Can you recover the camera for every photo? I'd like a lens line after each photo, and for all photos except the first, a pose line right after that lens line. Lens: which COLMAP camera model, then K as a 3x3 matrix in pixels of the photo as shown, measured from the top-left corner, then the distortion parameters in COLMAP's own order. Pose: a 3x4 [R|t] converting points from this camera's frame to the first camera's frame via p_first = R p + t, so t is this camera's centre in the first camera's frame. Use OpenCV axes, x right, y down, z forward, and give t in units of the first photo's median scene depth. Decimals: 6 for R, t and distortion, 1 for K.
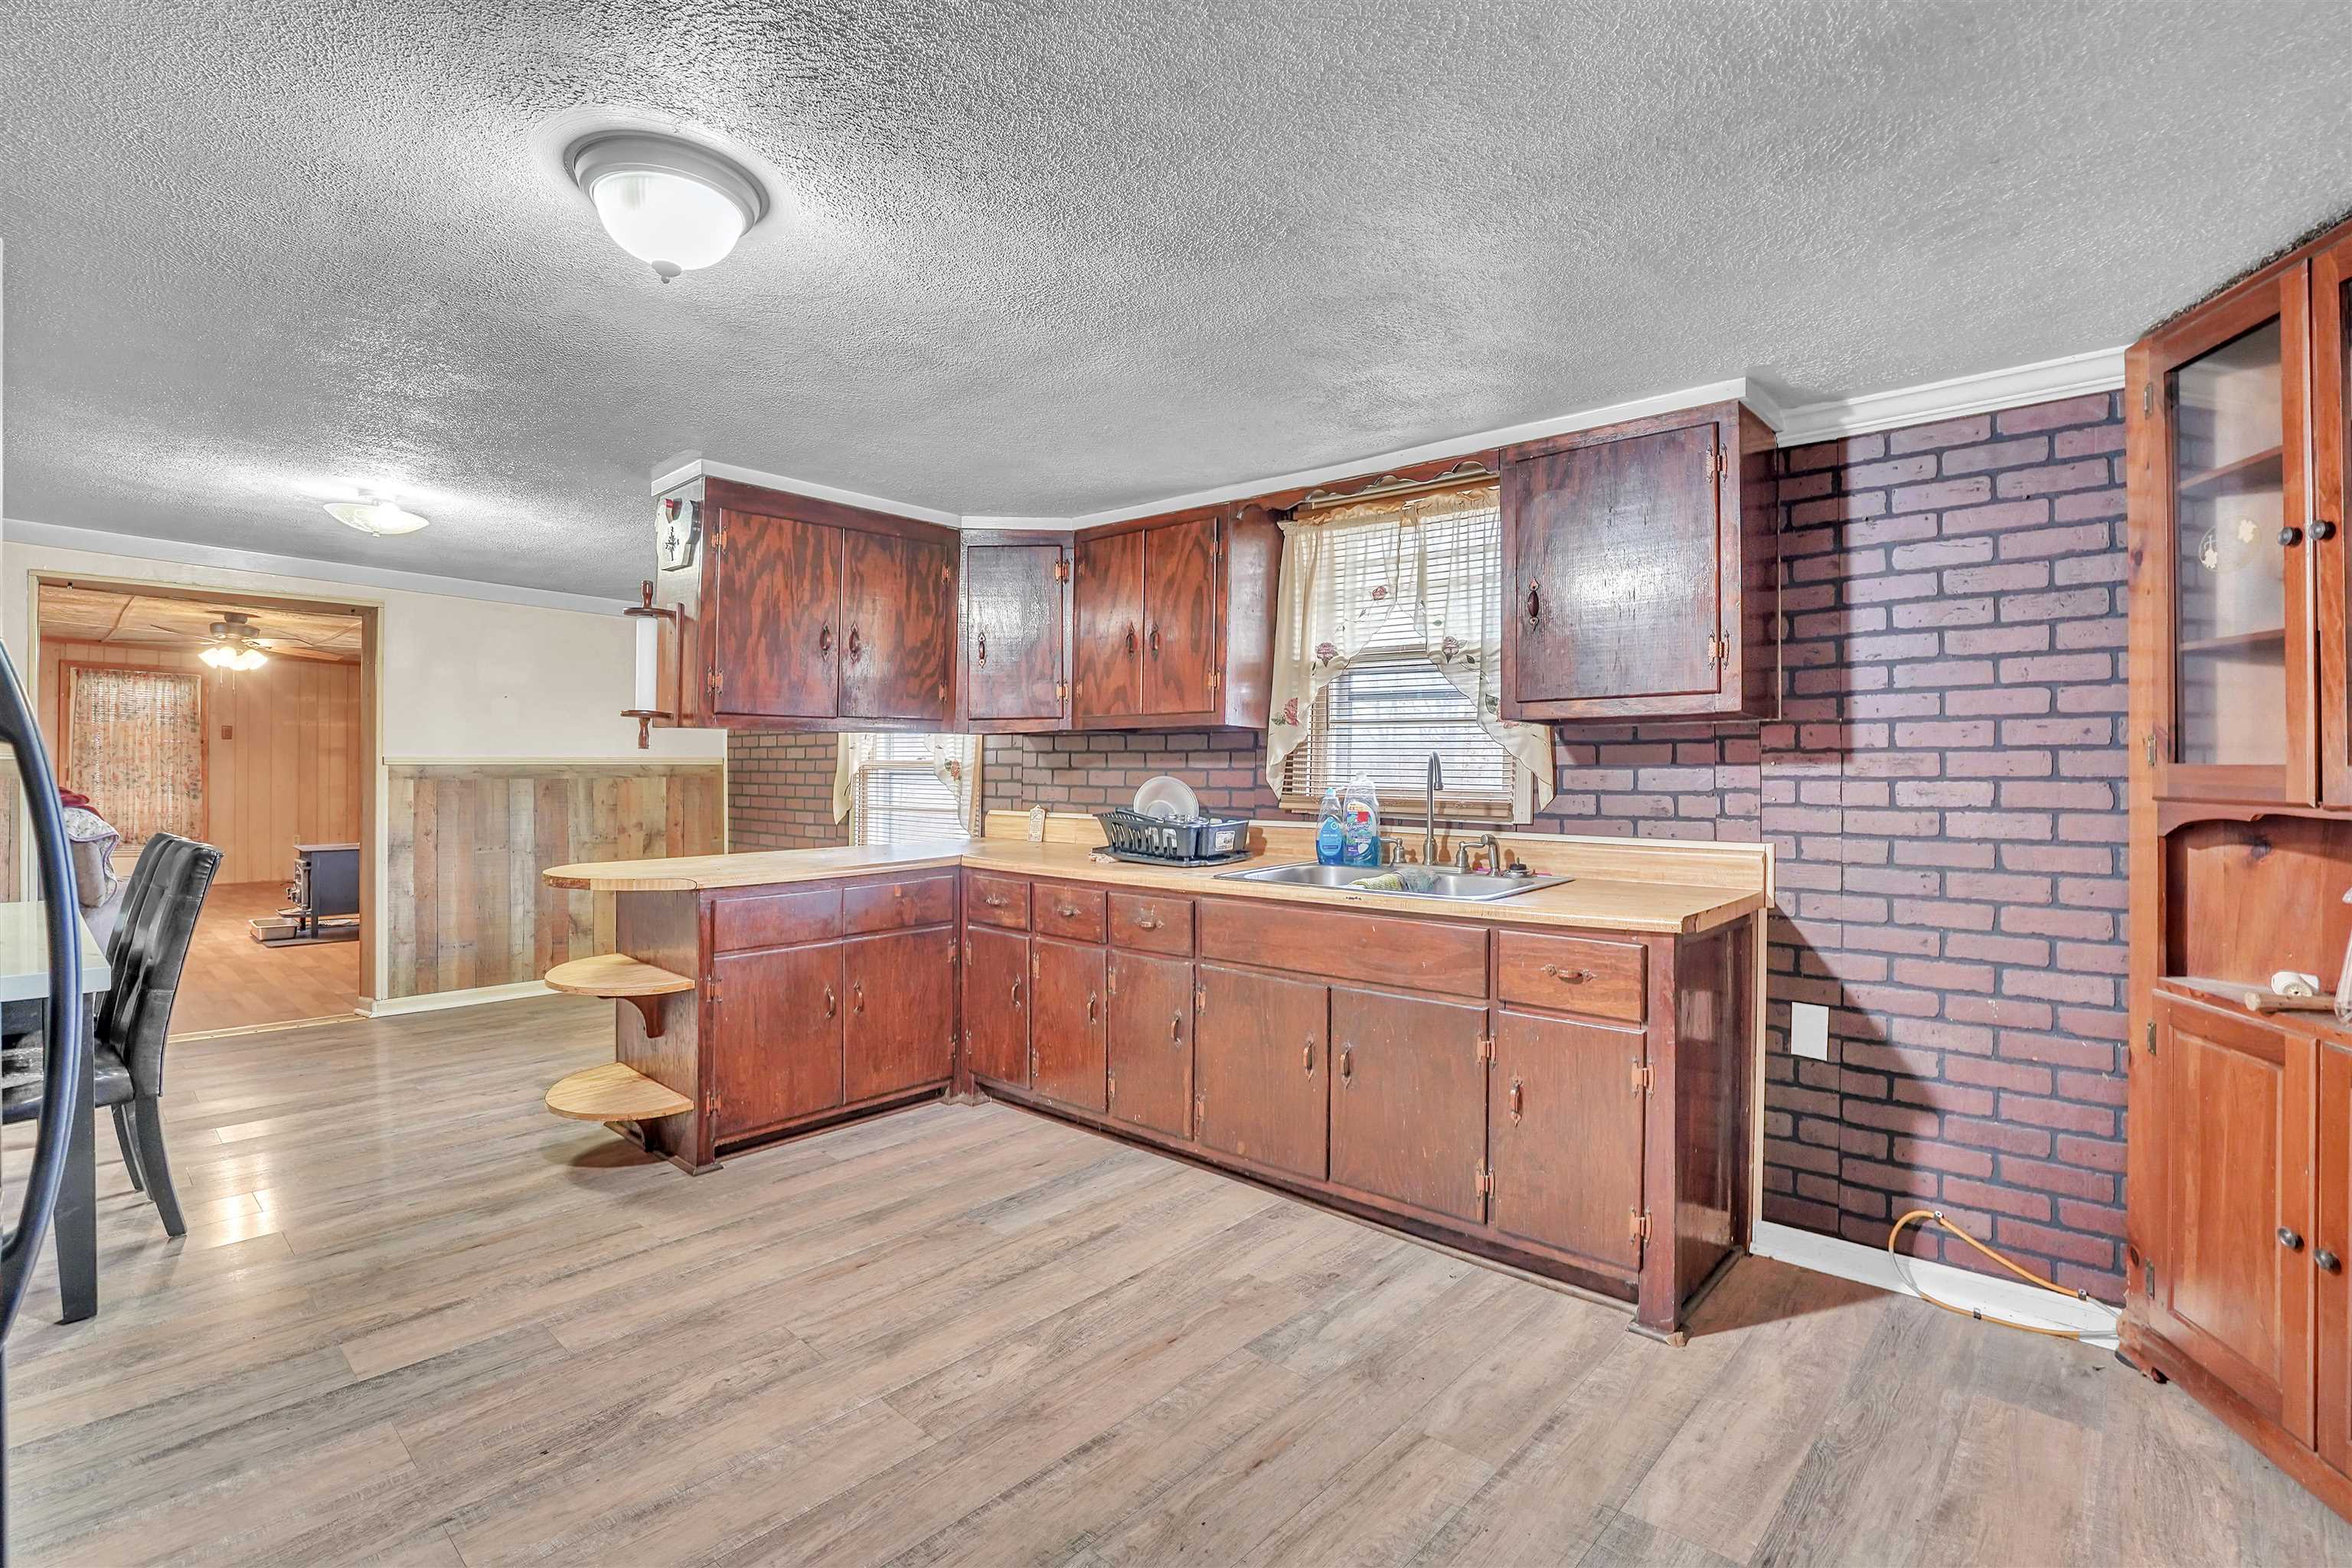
lens RADIAL K [[1120.7, 0, 1168.8], [0, 1120.7, 772.6], [0, 0, 1]] dist [-0.063458, 0.023864]
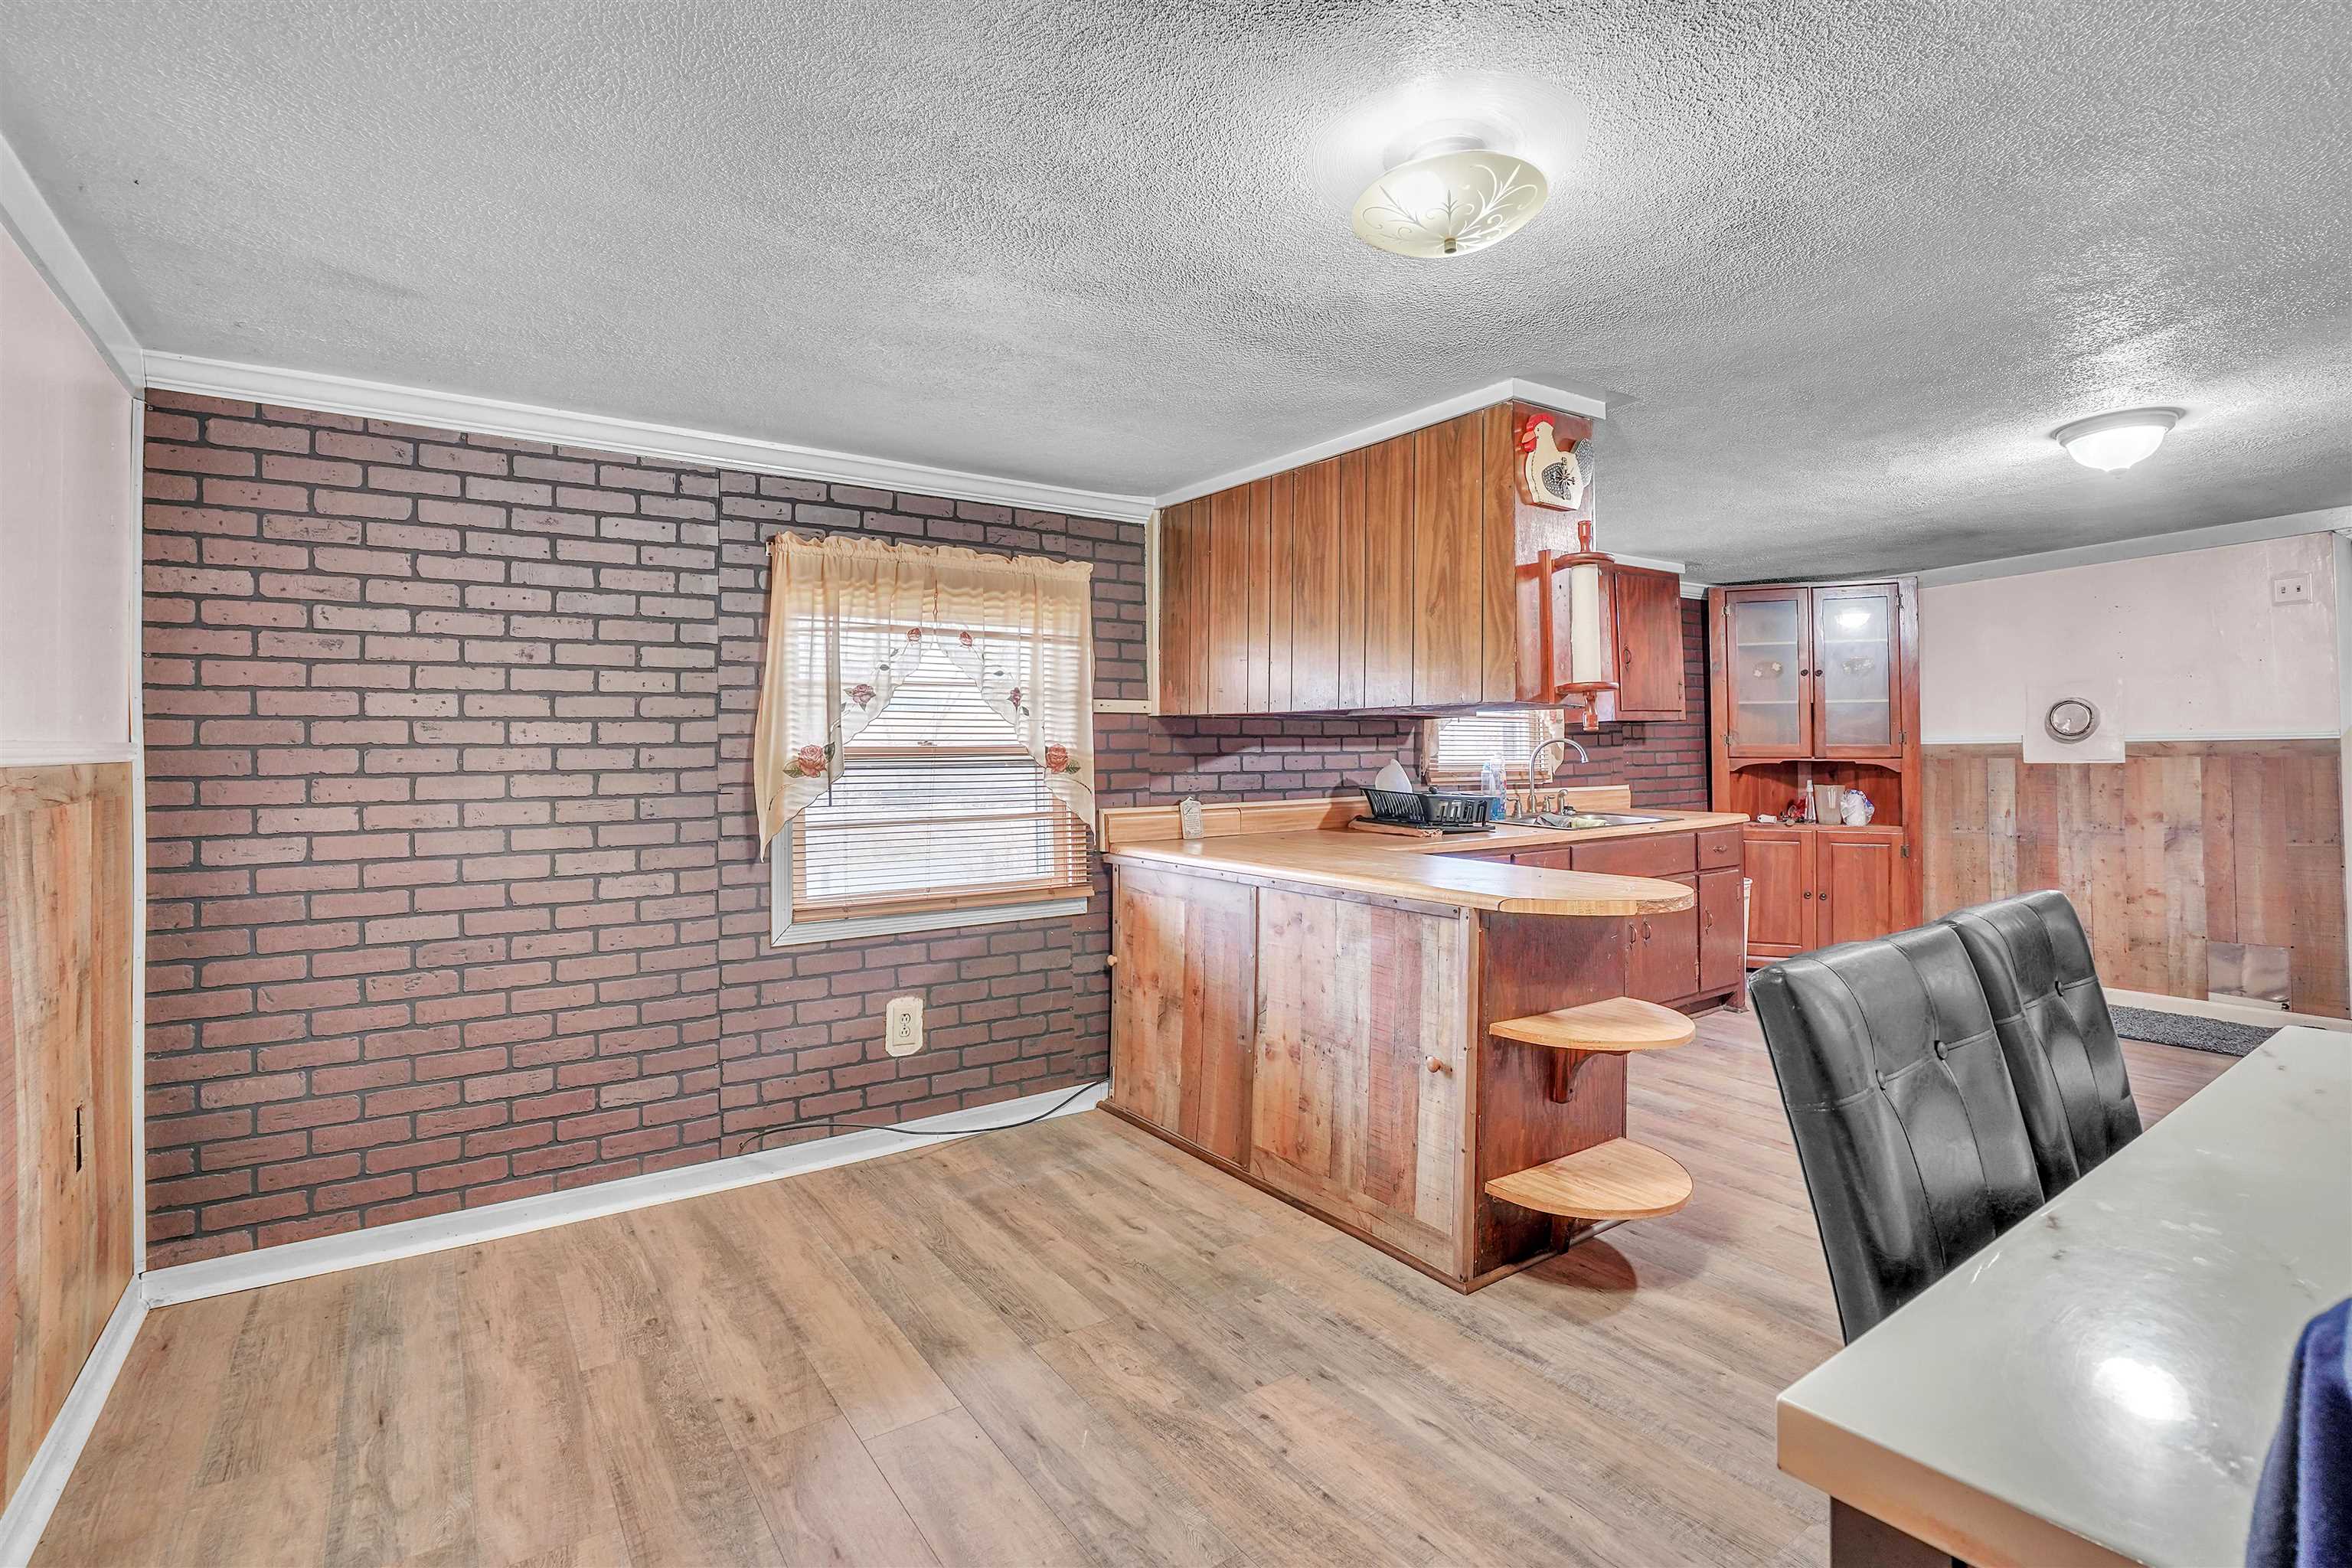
lens RADIAL K [[1120.5, 0, 1175.4], [0, 1120.5, 727.8], [0, 0, 1]] dist [-0.062783, 0.023920]
pose [[0.213764, 0.013906, 0.976786, -1.309792], [0.015021, 0.999734, -0.017520, -0.013253], [-0.976770, 0.018418, 0.213498, 1.110255]]
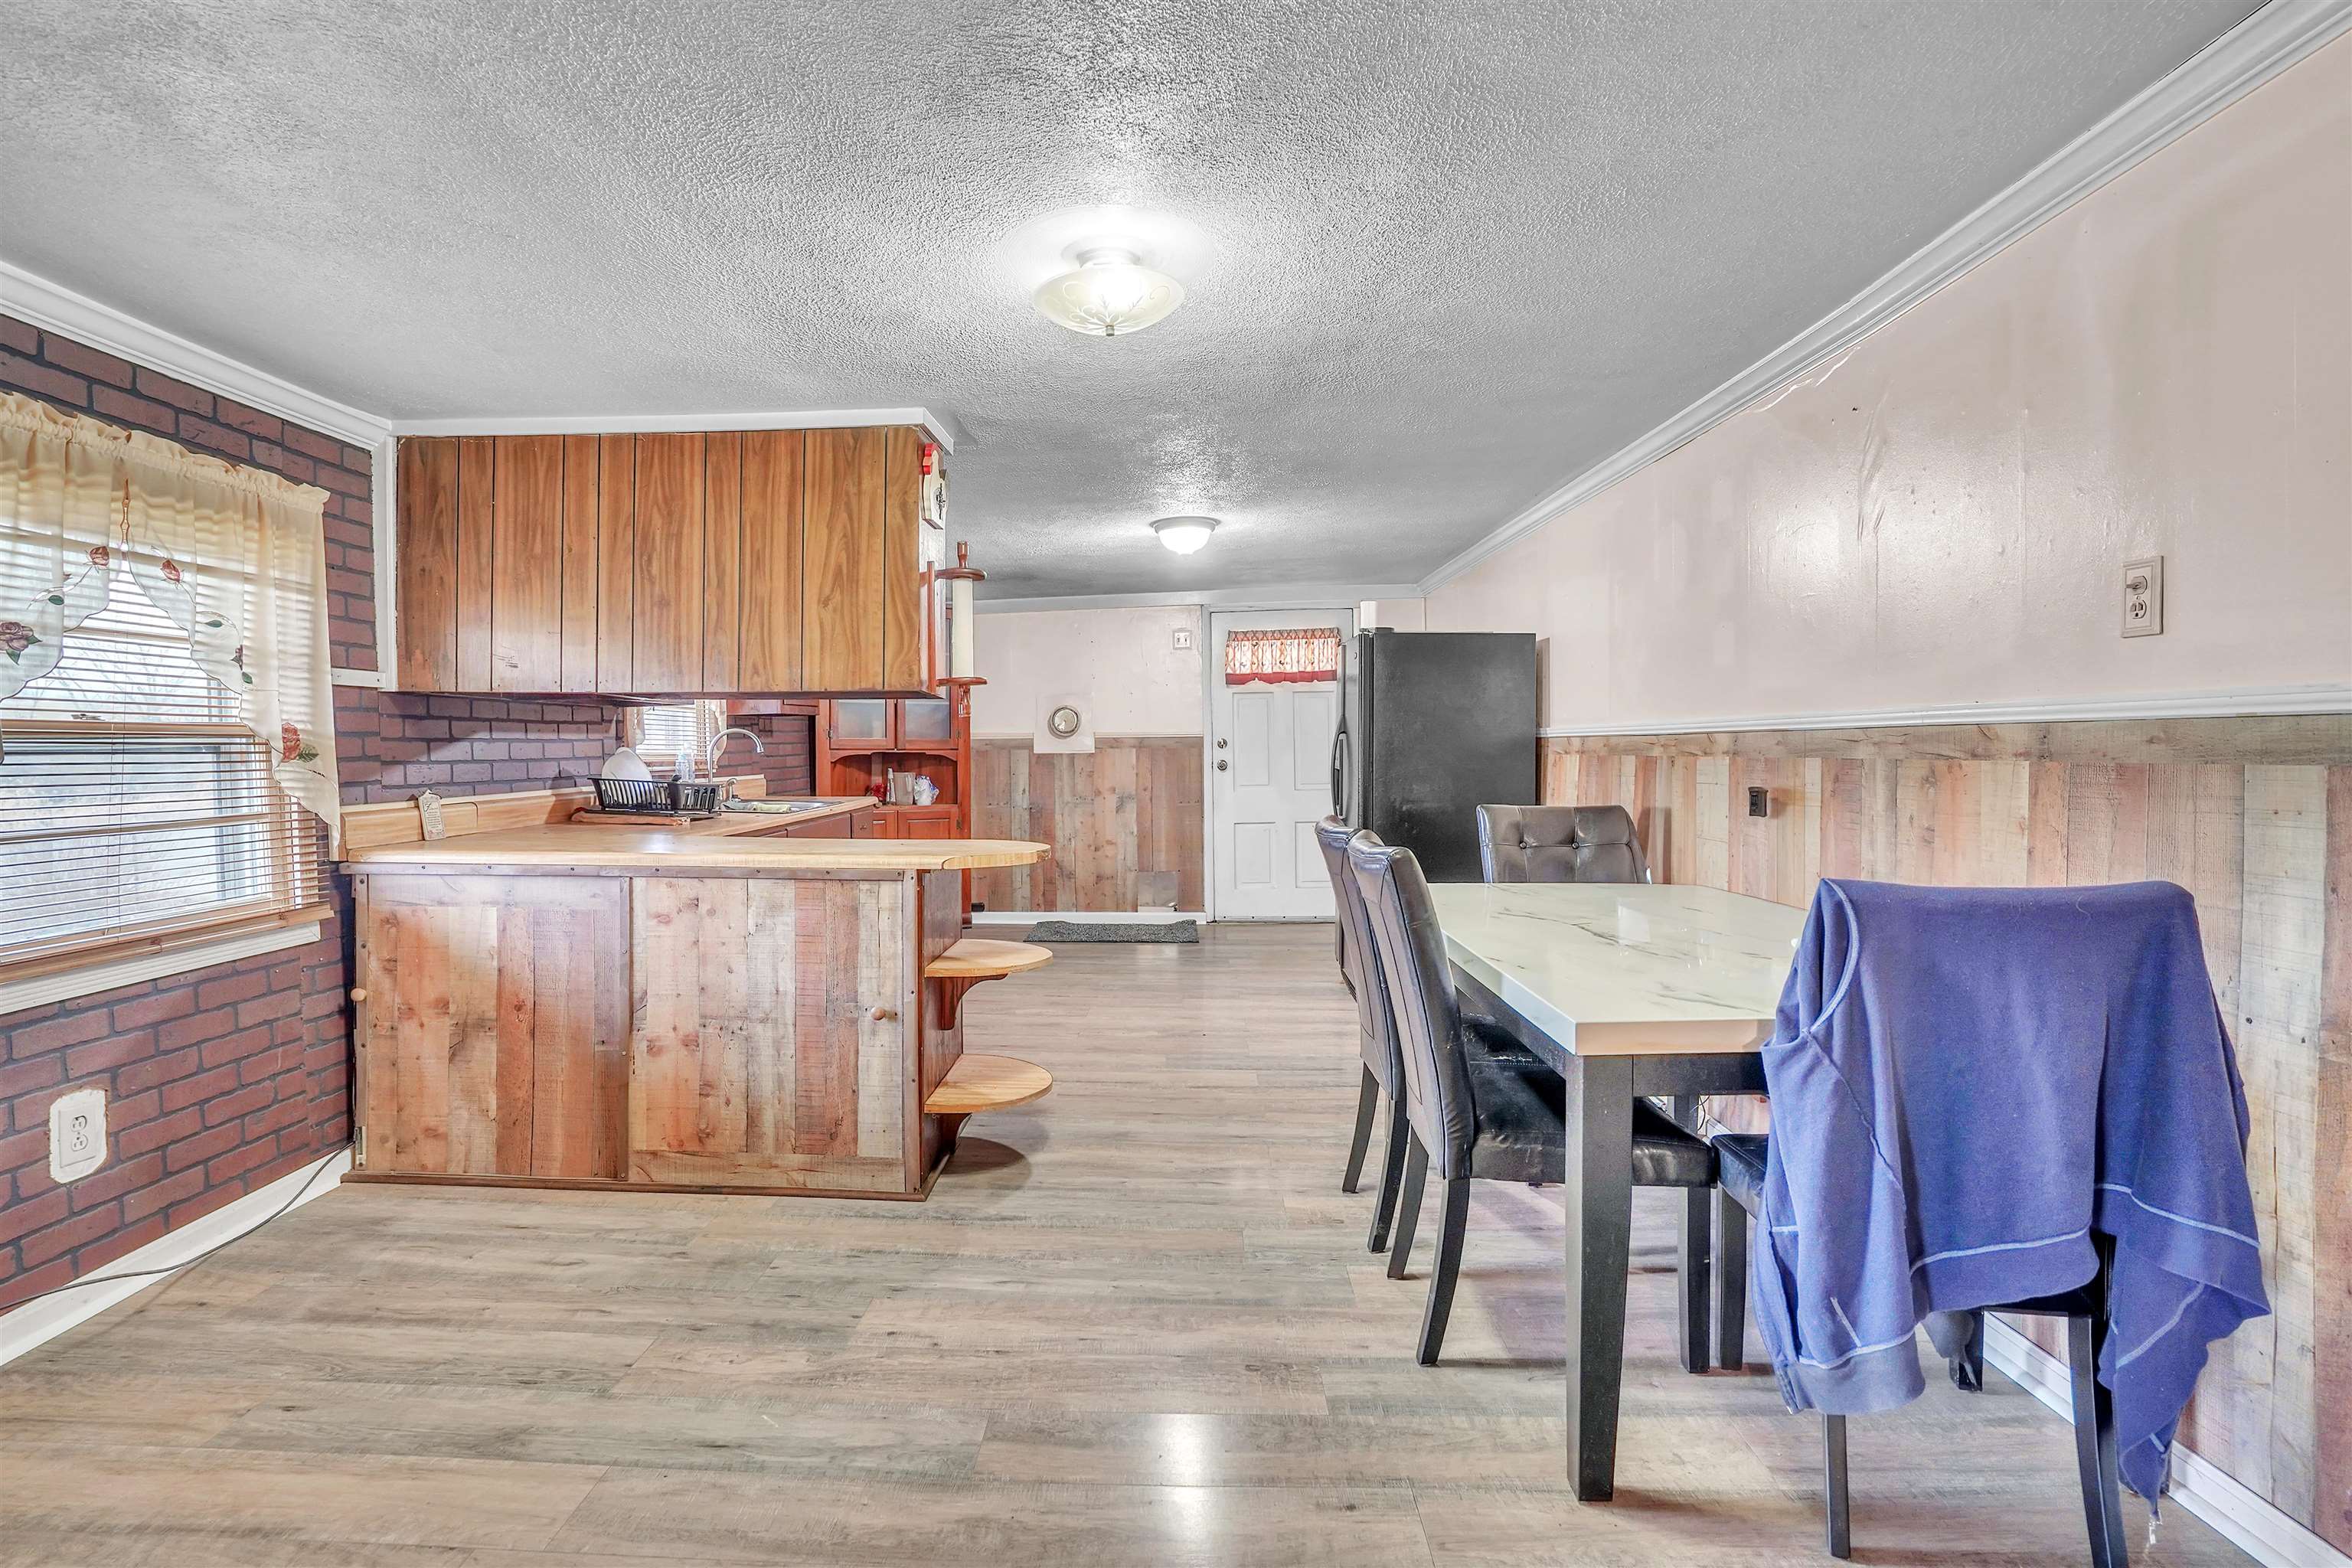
lens RADIAL K [[1120.7, 0, 1168.8], [0, 1120.7, 772.6], [0, 0, 1]] dist [-0.063458, 0.023864]
pose [[-0.663741, -0.020809, 0.747673, -1.306240], [0.005895, 0.999436, 0.033049, -0.004156], [-0.747939, 0.026343, -0.663244, 1.497769]]
